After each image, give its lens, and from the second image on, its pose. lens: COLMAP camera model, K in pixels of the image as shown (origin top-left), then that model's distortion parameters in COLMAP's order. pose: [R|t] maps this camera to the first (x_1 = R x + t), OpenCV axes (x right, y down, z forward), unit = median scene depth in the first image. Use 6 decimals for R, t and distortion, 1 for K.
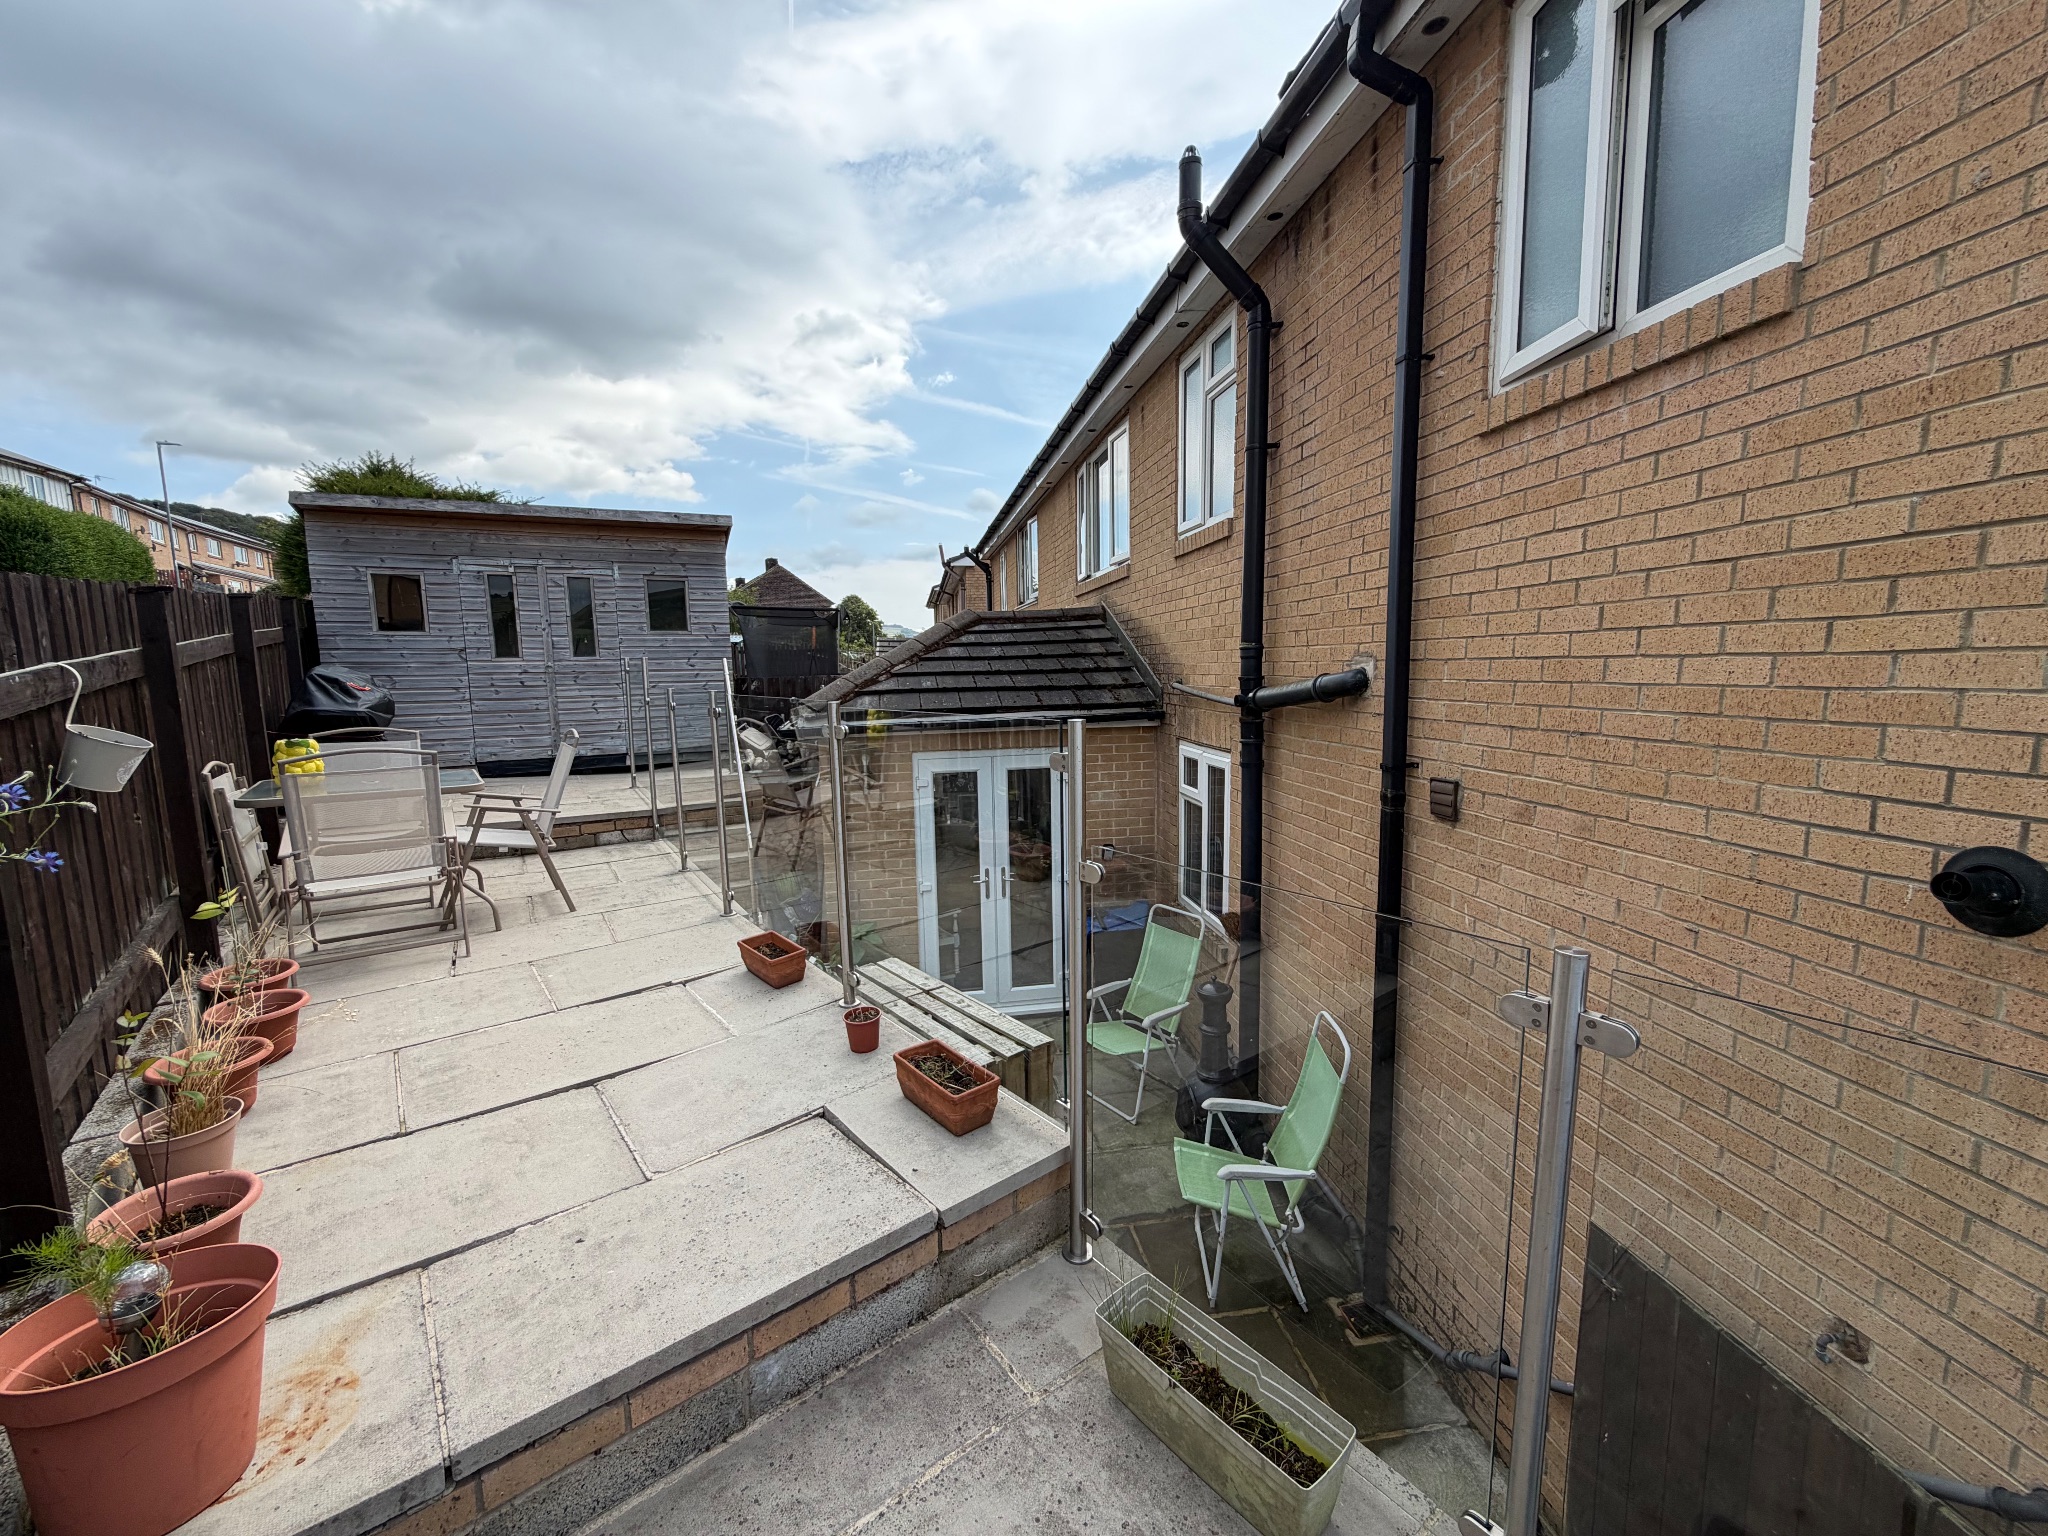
lens RADIAL K [[819.3, 0, 1019.8], [0, 819.3, 768.4], [0, 0, 1]] dist [0.008797, -0.000180]
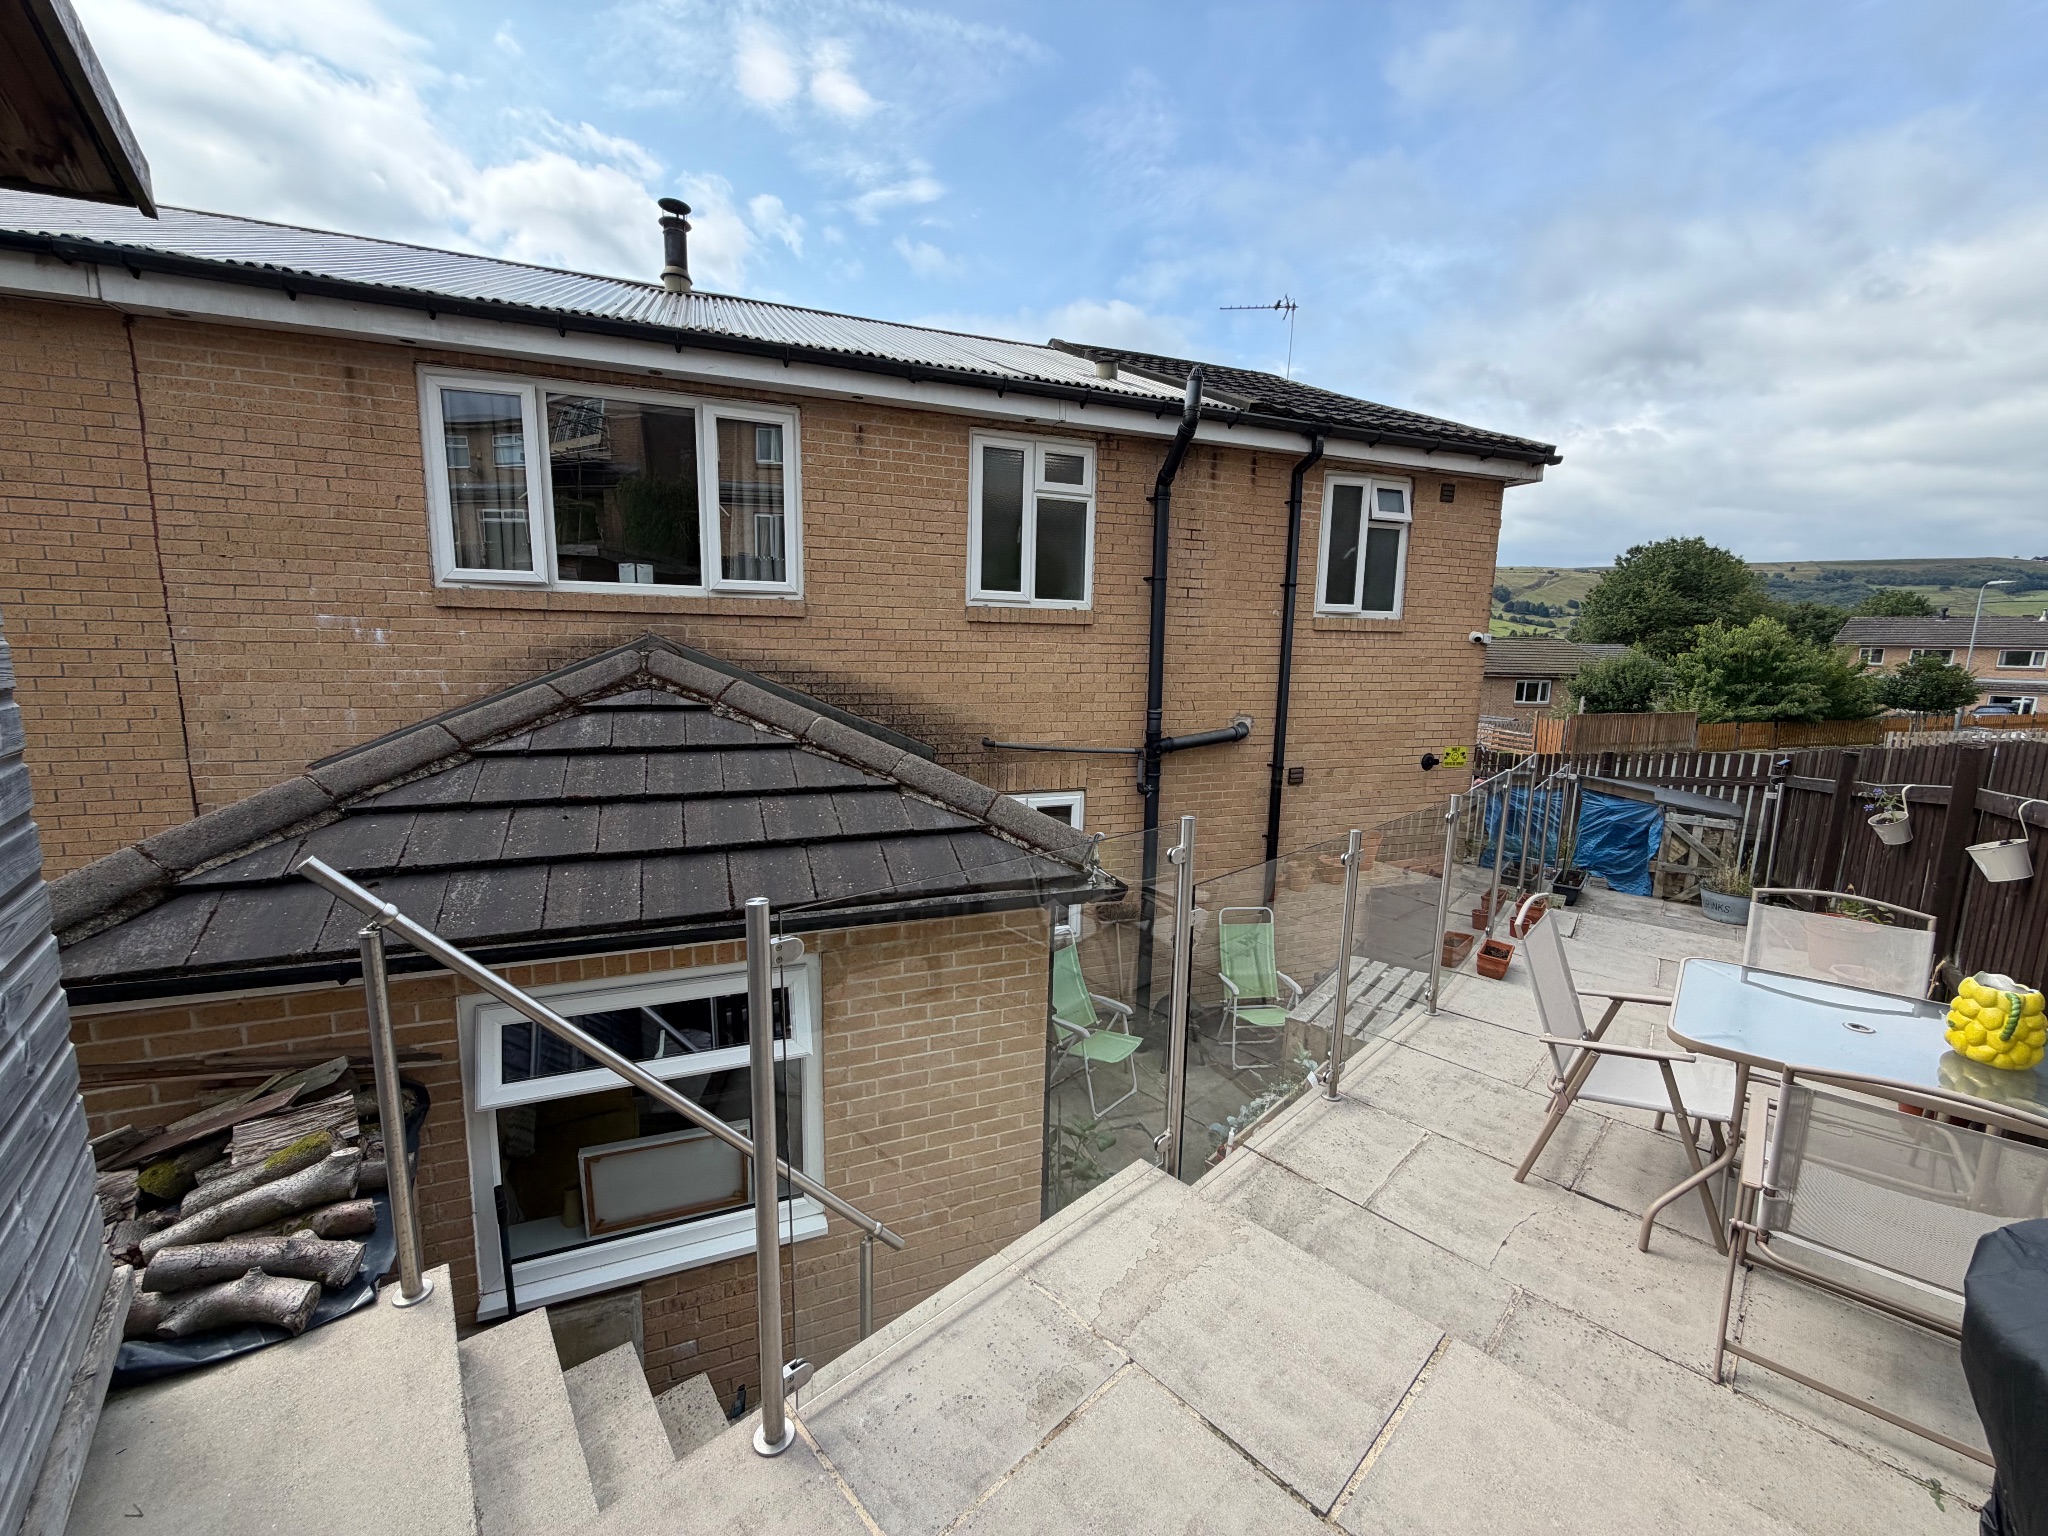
lens RADIAL K [[818.6, 0, 1017.7], [0, 818.6, 769.1], [0, 0, 1]] dist [0.000397, 0.000516]
pose [[-0.196881, -0.134828, 0.971112, -2.007269], [0.108988, 0.981350, 0.158346, -0.549748], [-0.974351, 0.137015, -0.178514, 2.729366]]
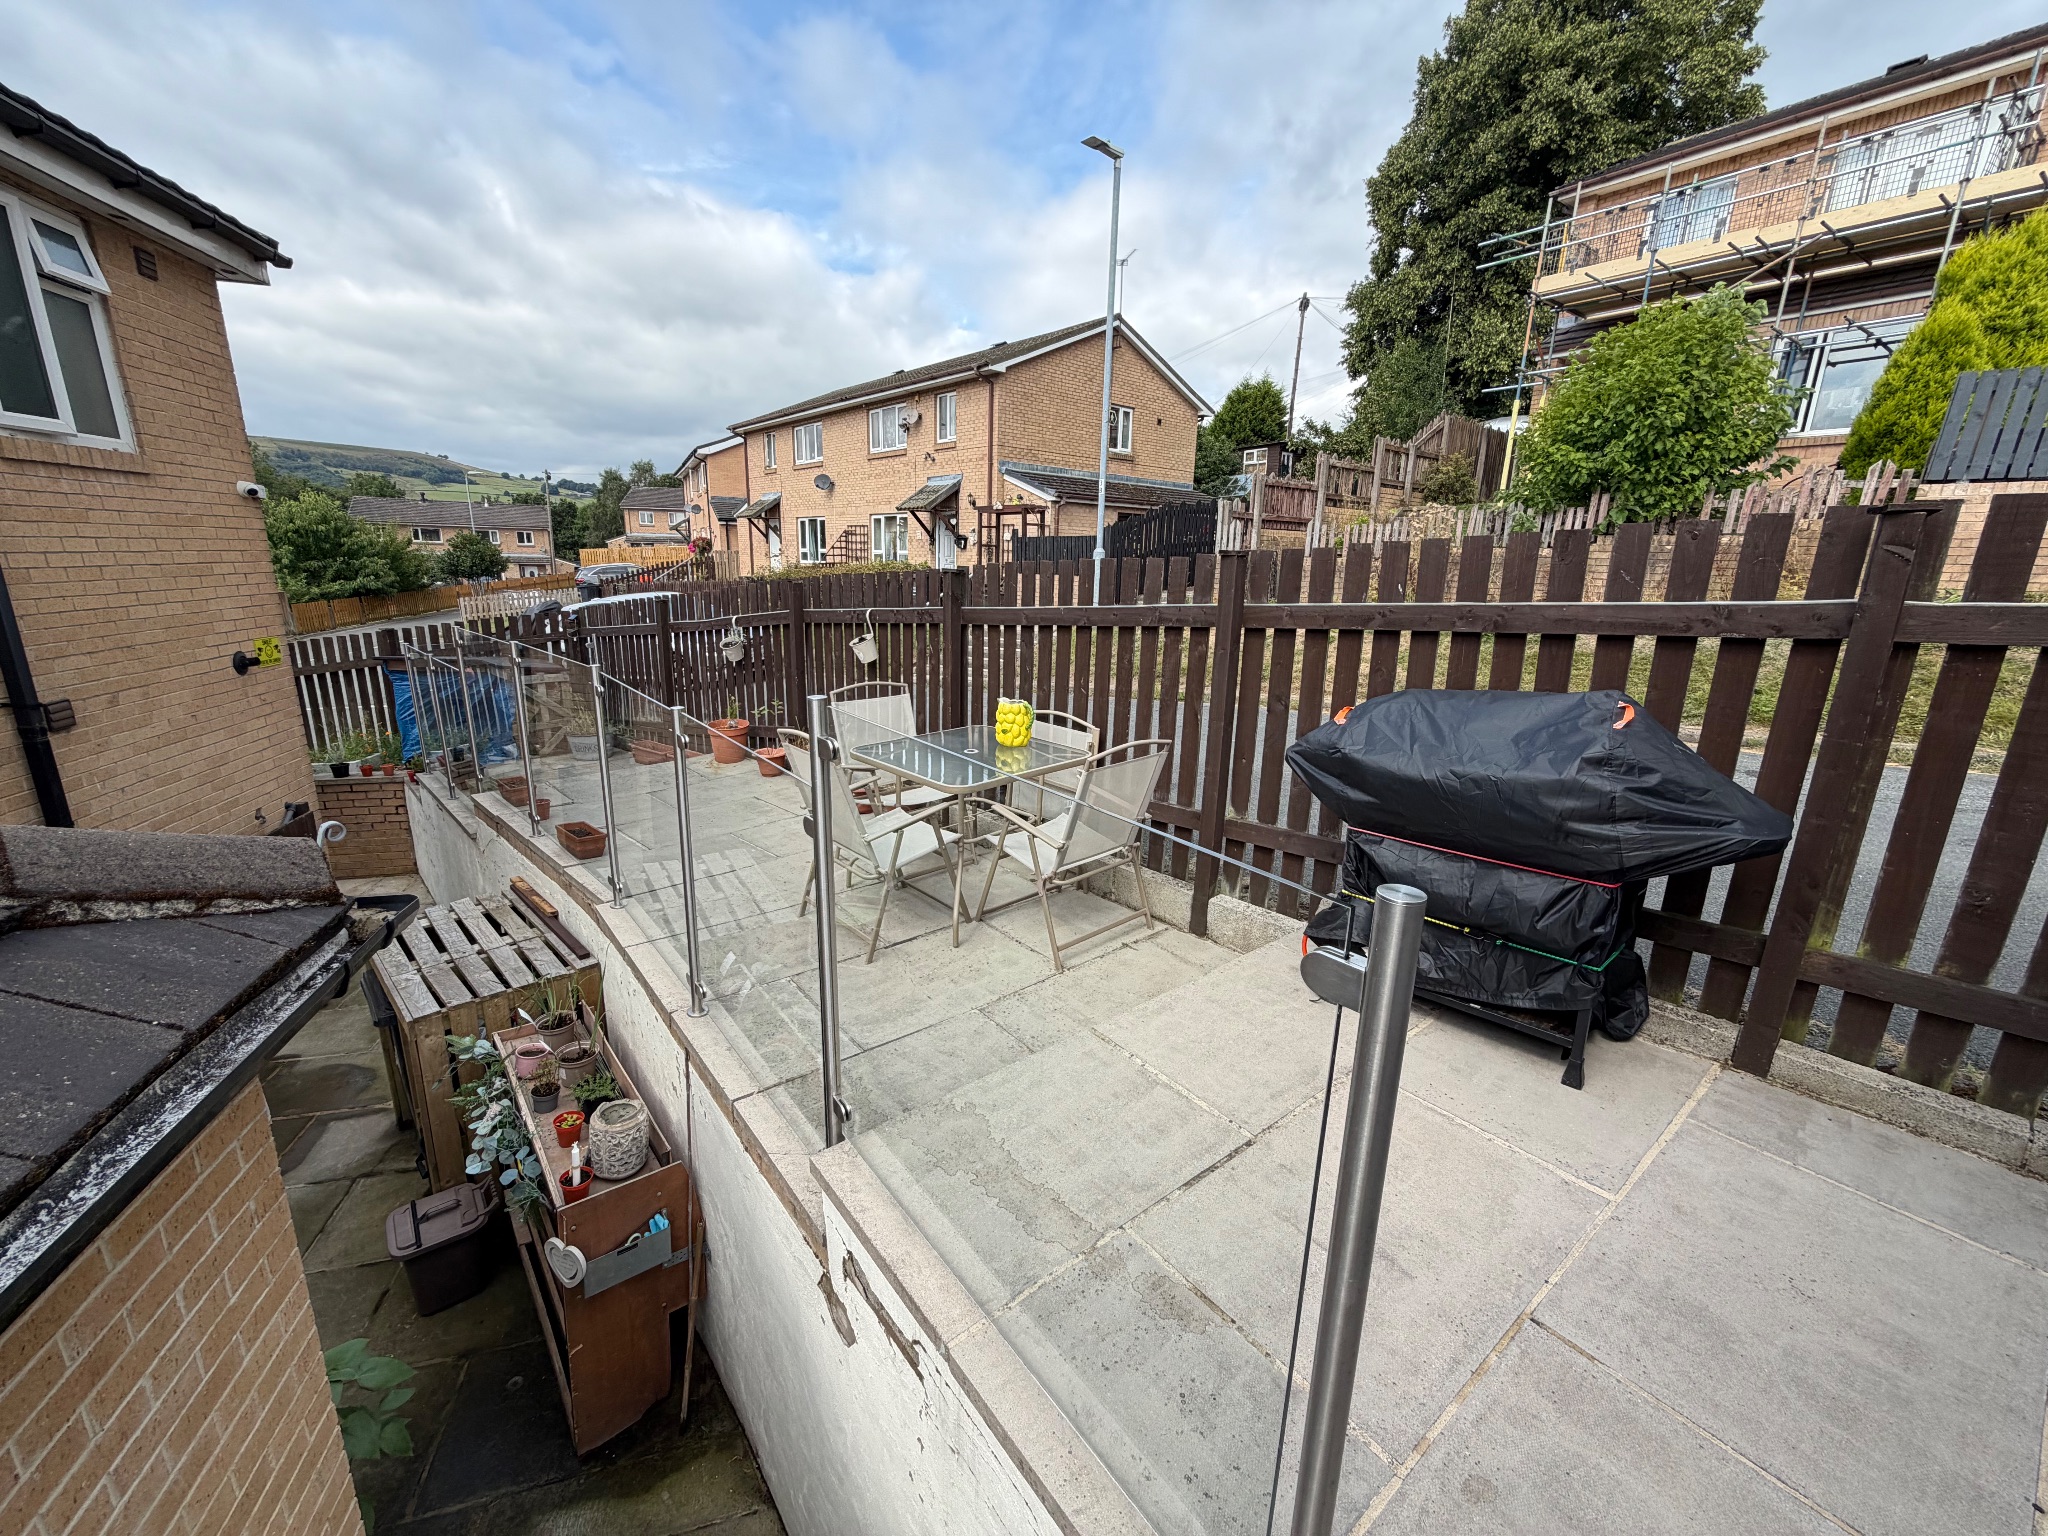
lens RADIAL K [[818.6, 0, 1017.7], [0, 818.6, 769.1], [0, 0, 1]] dist [0.000397, 0.000516]
pose [[-0.995100, 0.021654, -0.096471, -1.207685], [-0.016264, 0.926584, 0.375737, -0.533098], [0.097525, 0.375465, -0.921691, 3.078924]]
